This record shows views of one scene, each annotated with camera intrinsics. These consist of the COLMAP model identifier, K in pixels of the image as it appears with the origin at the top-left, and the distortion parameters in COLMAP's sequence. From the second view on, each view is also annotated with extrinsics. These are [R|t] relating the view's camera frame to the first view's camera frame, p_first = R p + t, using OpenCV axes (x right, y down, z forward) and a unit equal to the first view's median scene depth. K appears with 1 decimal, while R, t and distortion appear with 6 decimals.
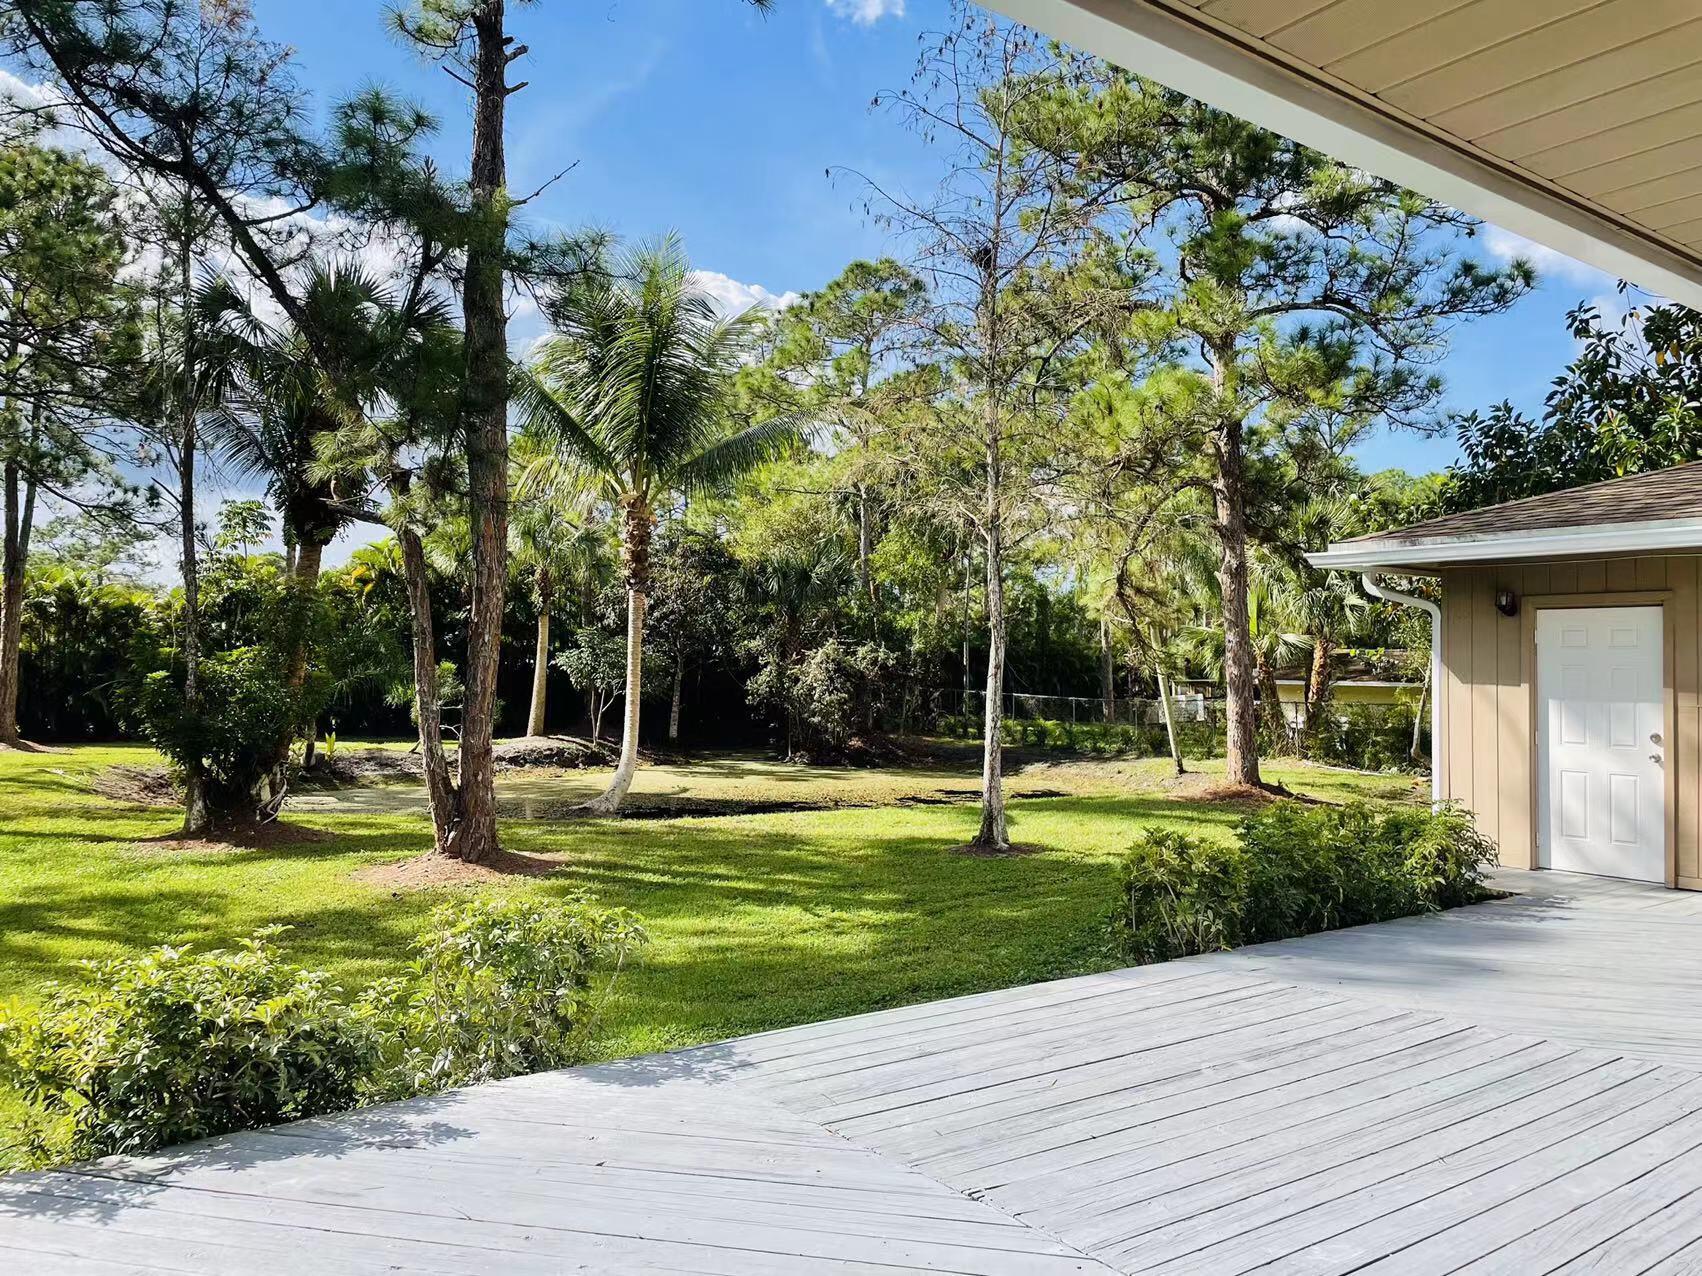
lens RADIAL K [[1293.8, 0, 870.9], [0, 1293.8, 626.5], [0, 0, 1]] dist [0.105342, -0.138152]
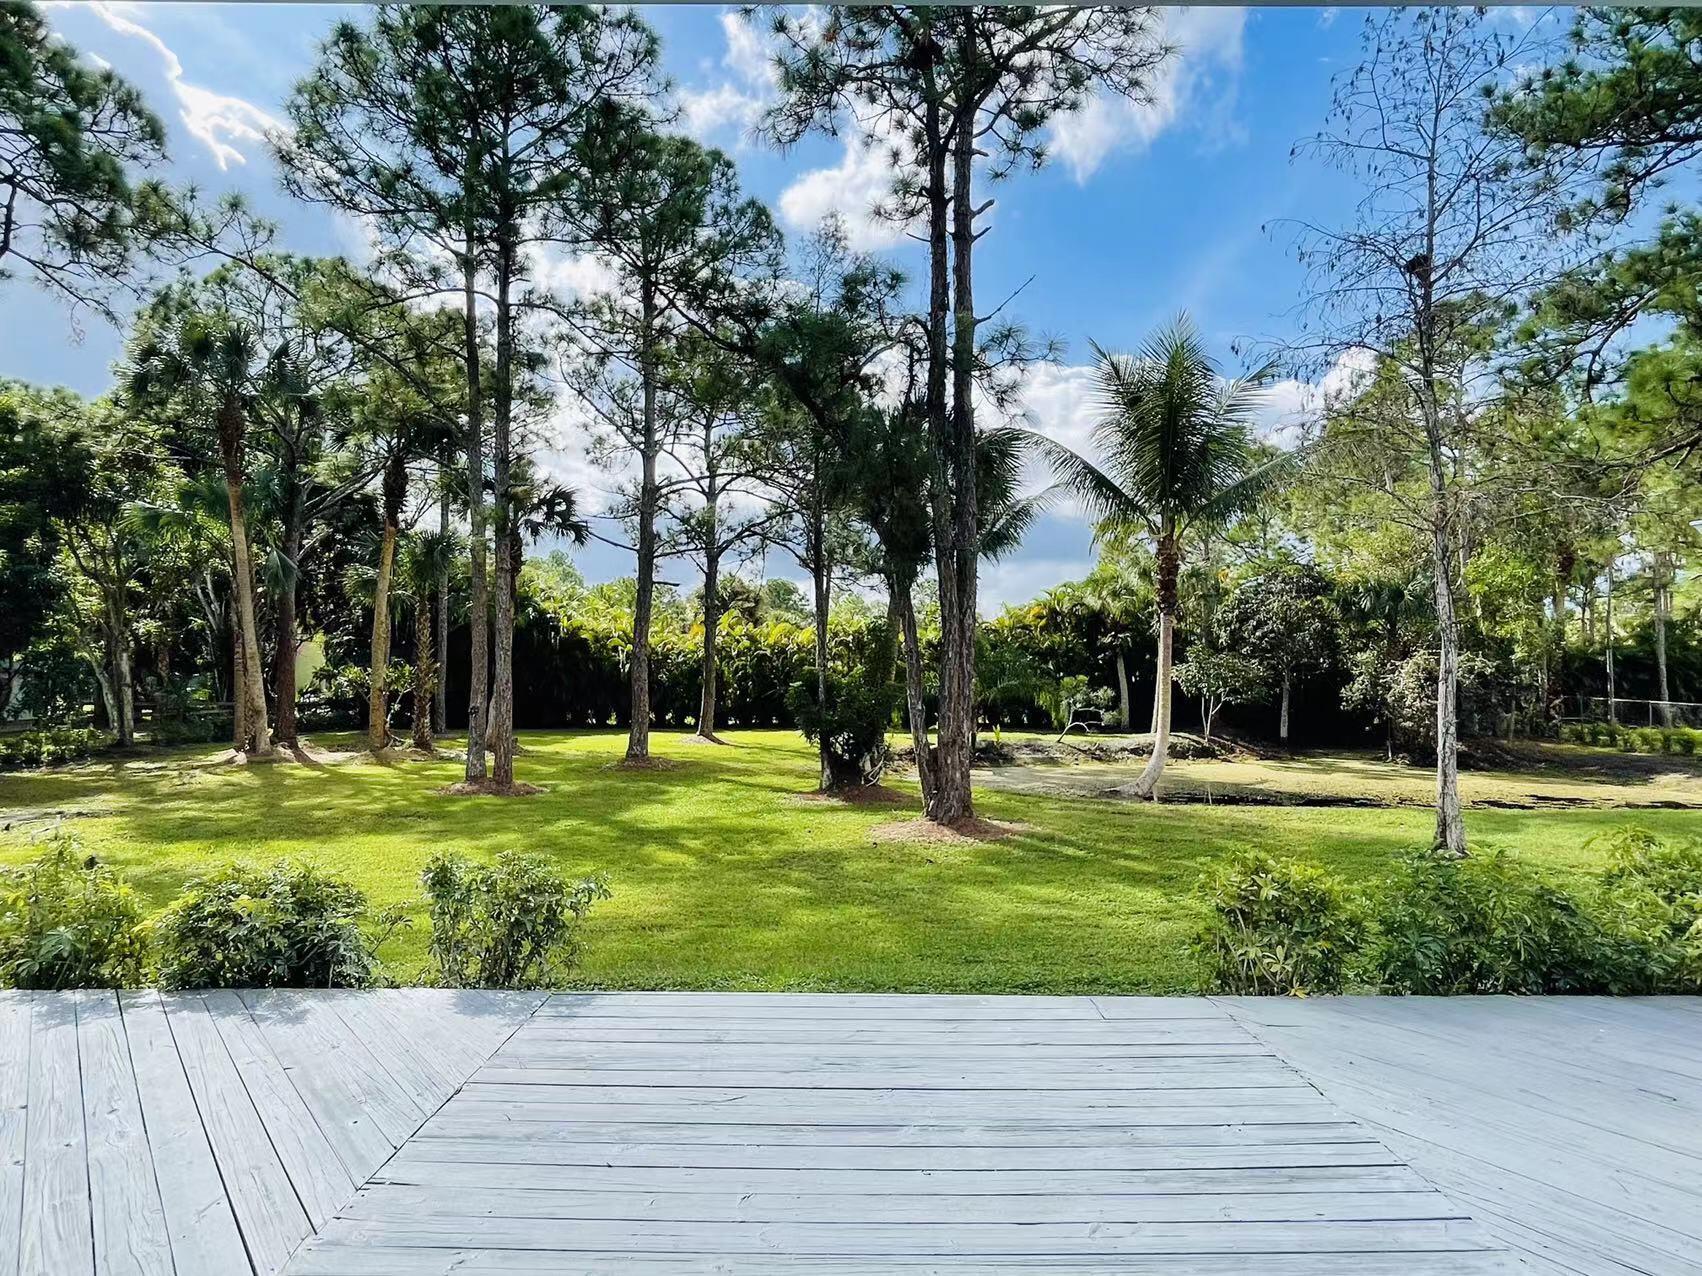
lens RADIAL K [[974.8, 0, 851.0], [0, 974.8, 638.0], [0, 0, 1]] dist [-0.004139, -0.001071]
pose [[0.795543, -0.035410, -0.604861, 0.183093], [0.027959, 0.999373, -0.021734, 0.009057], [0.605252, 0.000379, 0.796034, 0.138396]]
